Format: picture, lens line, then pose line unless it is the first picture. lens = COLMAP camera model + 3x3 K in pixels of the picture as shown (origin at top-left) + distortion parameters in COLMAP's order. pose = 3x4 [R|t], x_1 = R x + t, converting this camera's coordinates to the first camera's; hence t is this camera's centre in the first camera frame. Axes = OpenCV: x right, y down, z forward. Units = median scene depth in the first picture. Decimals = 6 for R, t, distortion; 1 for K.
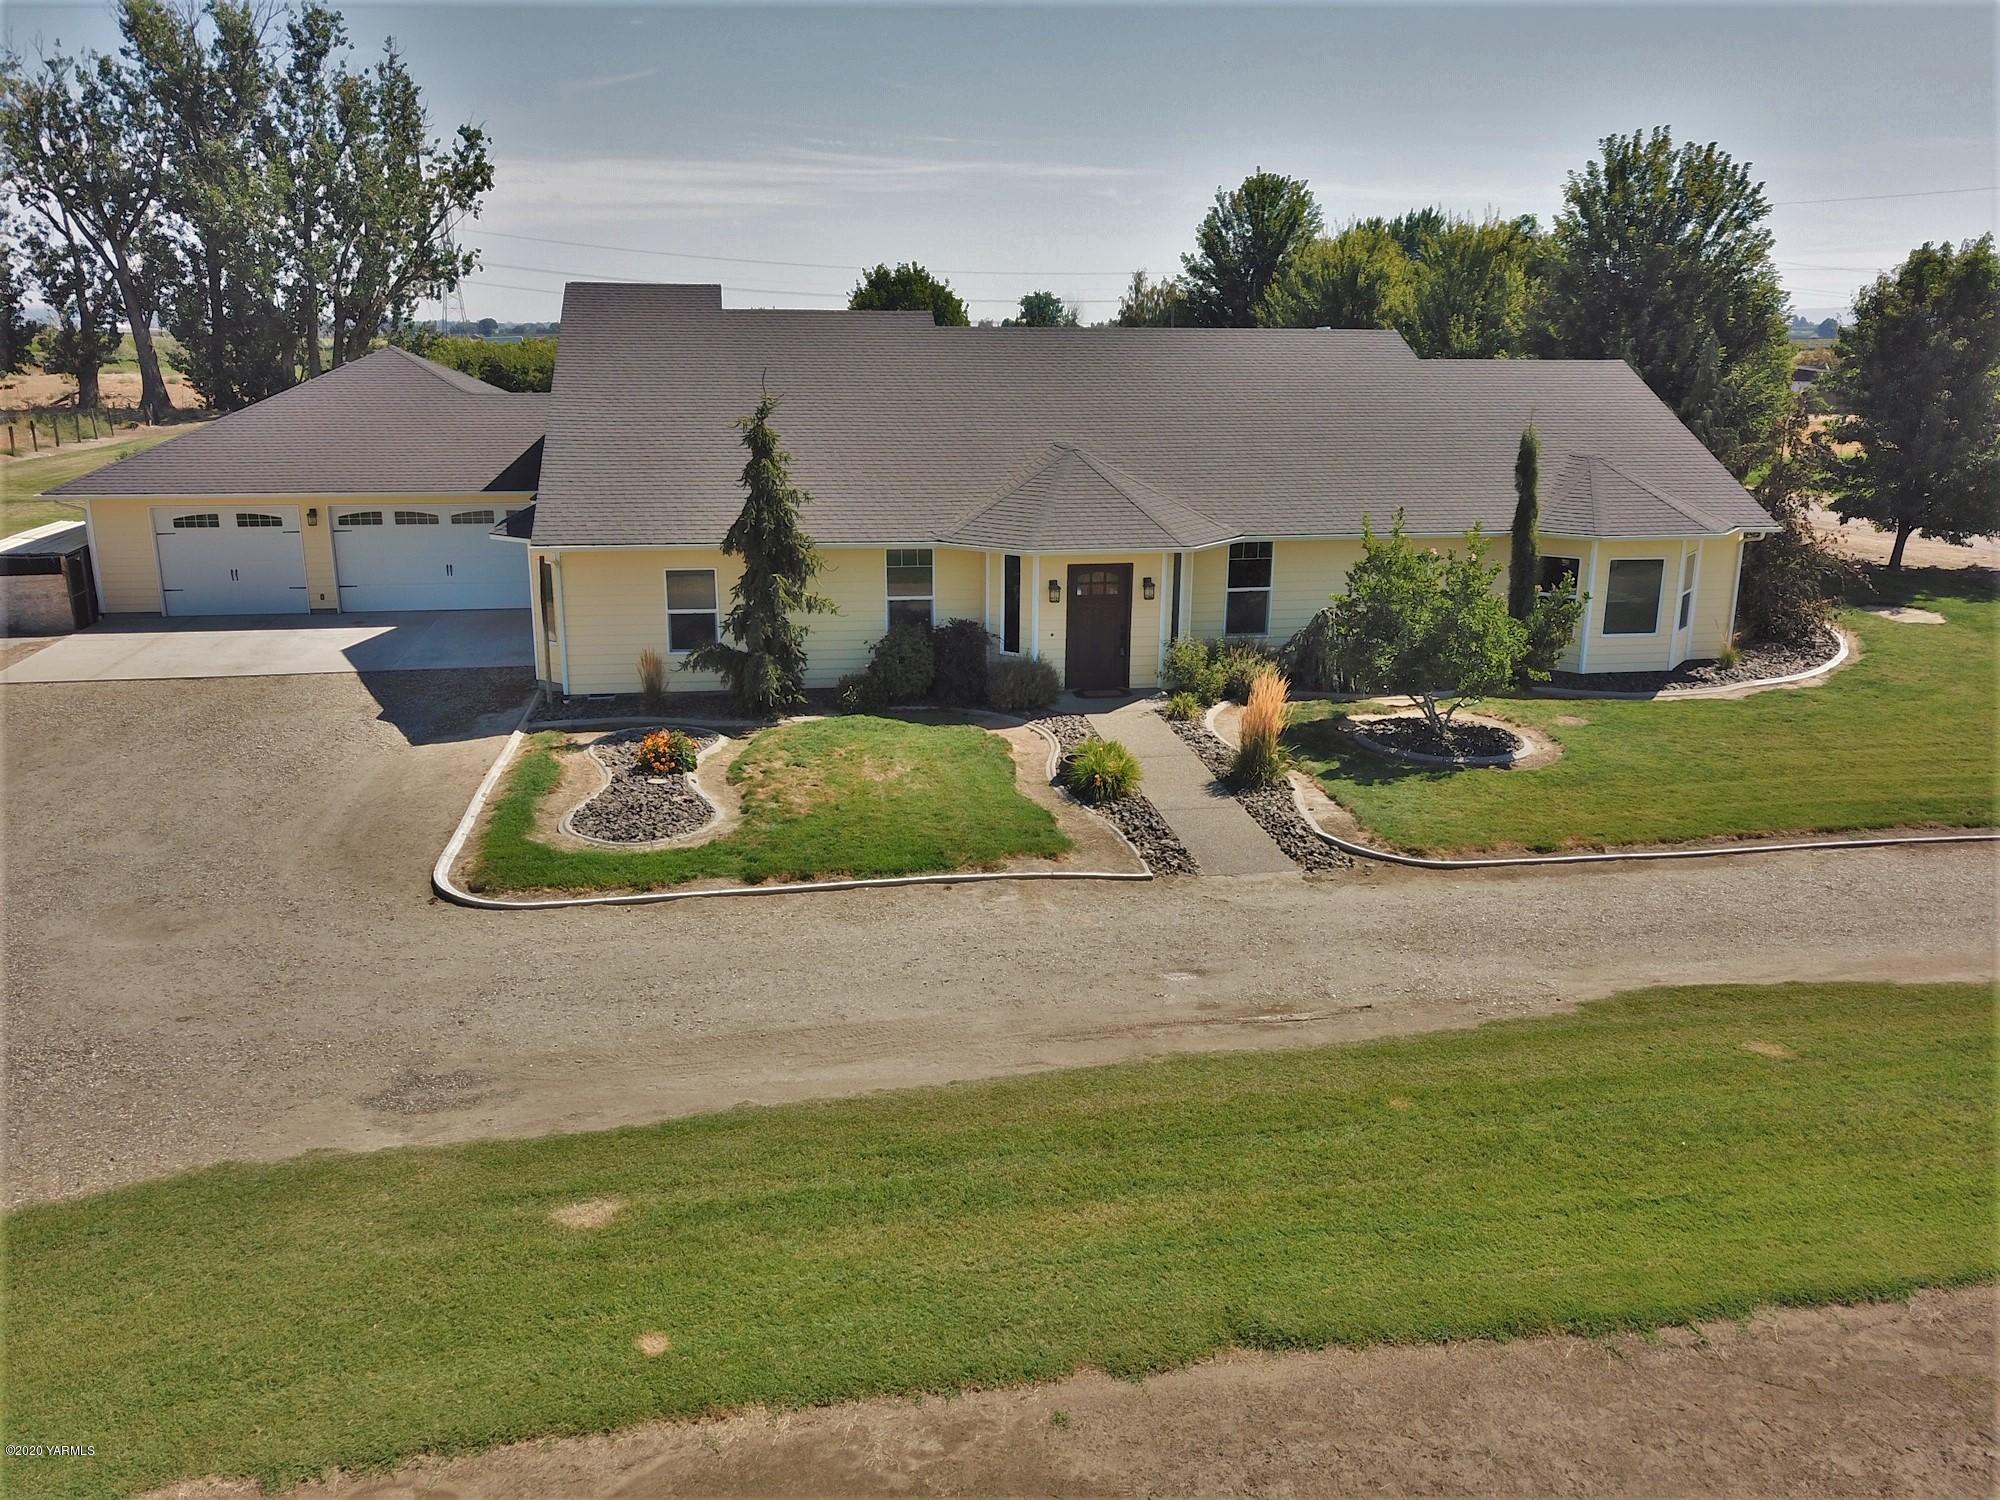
lens RADIAL K [[1527.1, 0, 1000.0], [0, 1527.1, 750.0], [0, 0, 1]] dist [-0.003069, 0.013960]
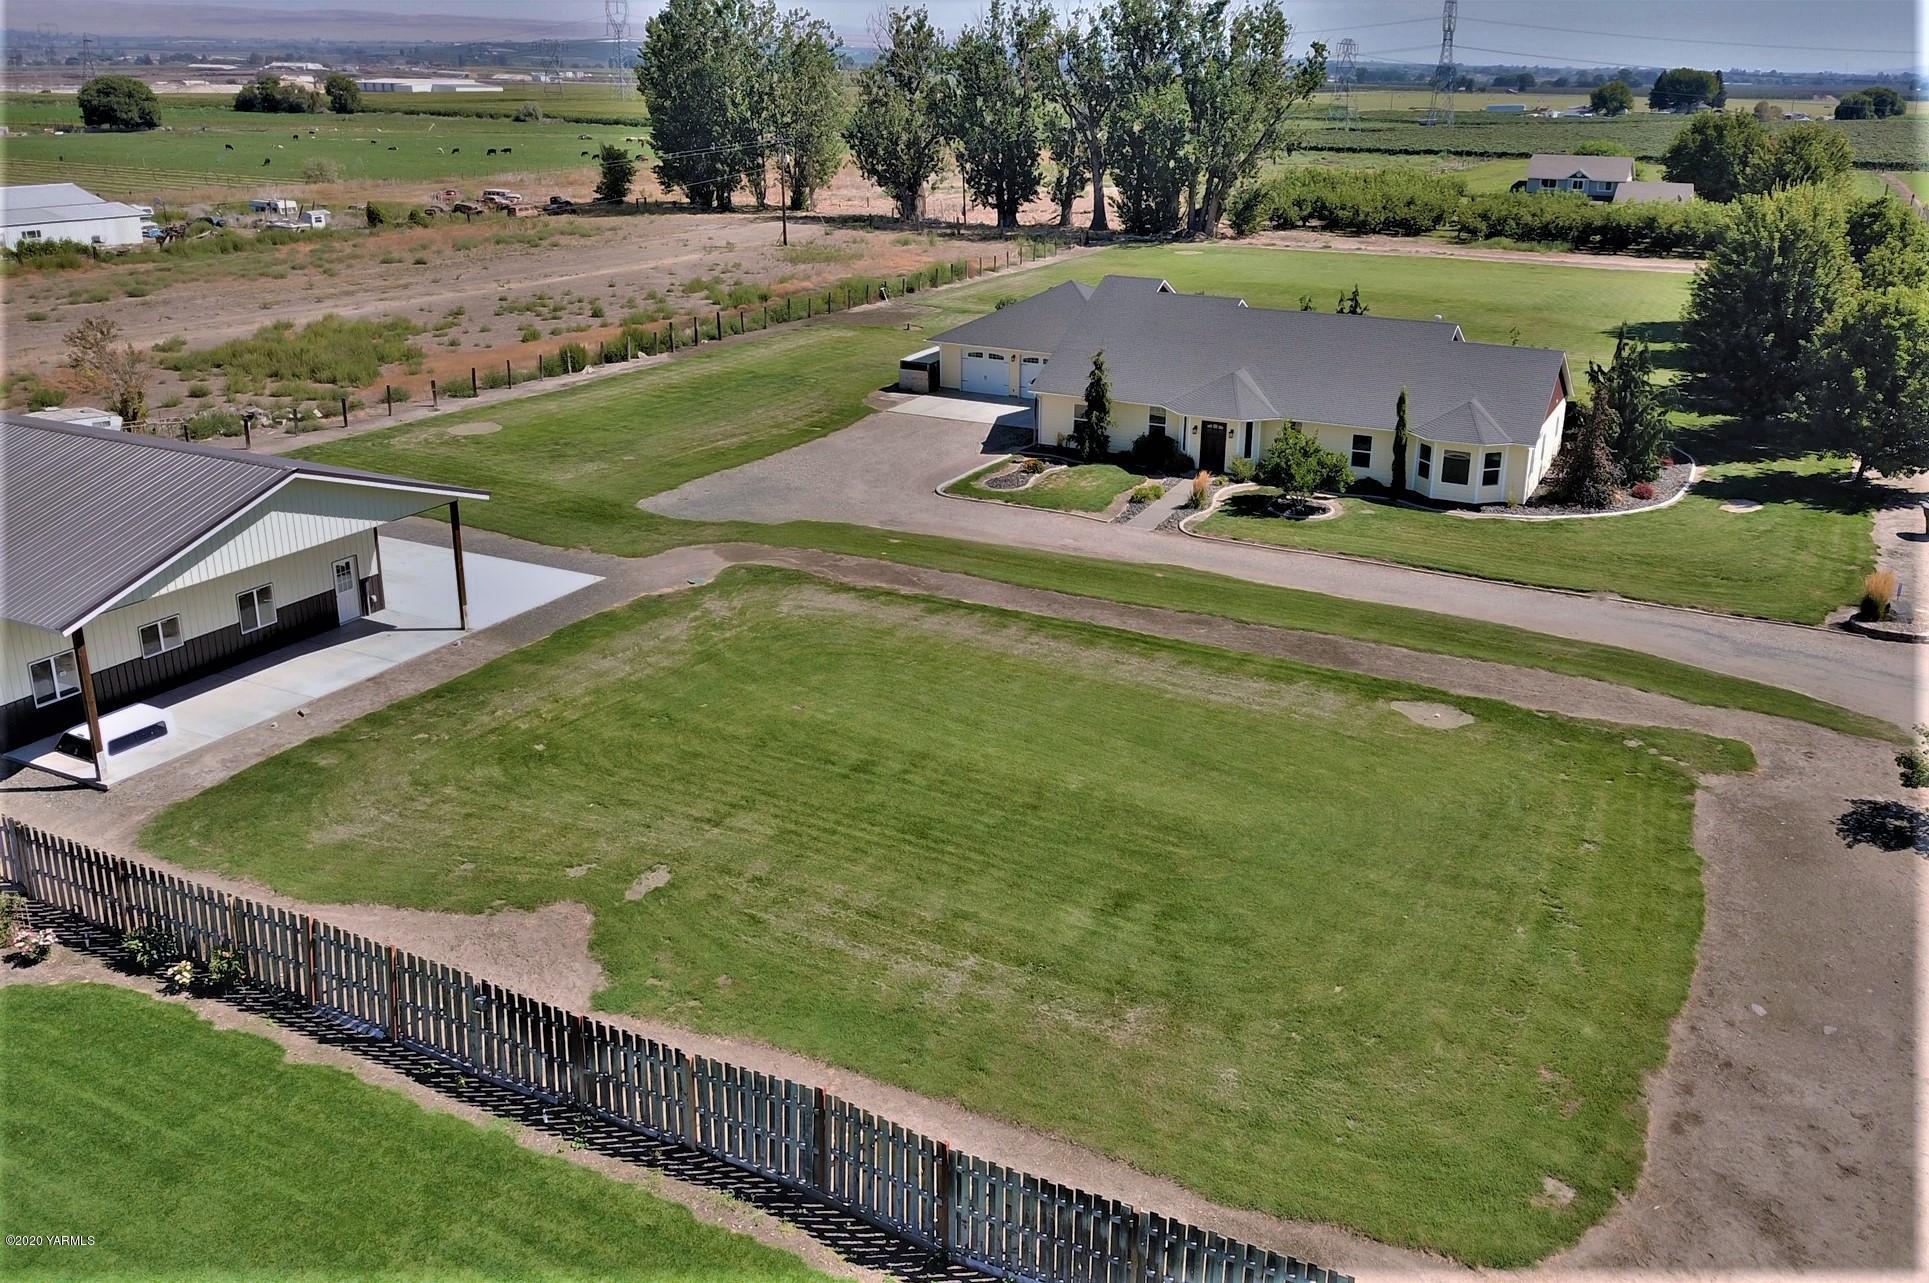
lens RADIAL K [[1555.1, 0, 964.5], [0, 1555.1, 641.5], [0, 0, 1]] dist [-0.011063, -0.004138]
pose [[0.783518, 0.214251, -0.583264, 1.049449], [-0.161065, 0.976620, 0.142380, -0.050956], [0.600132, -0.017614, 0.799707, -1.059171]]
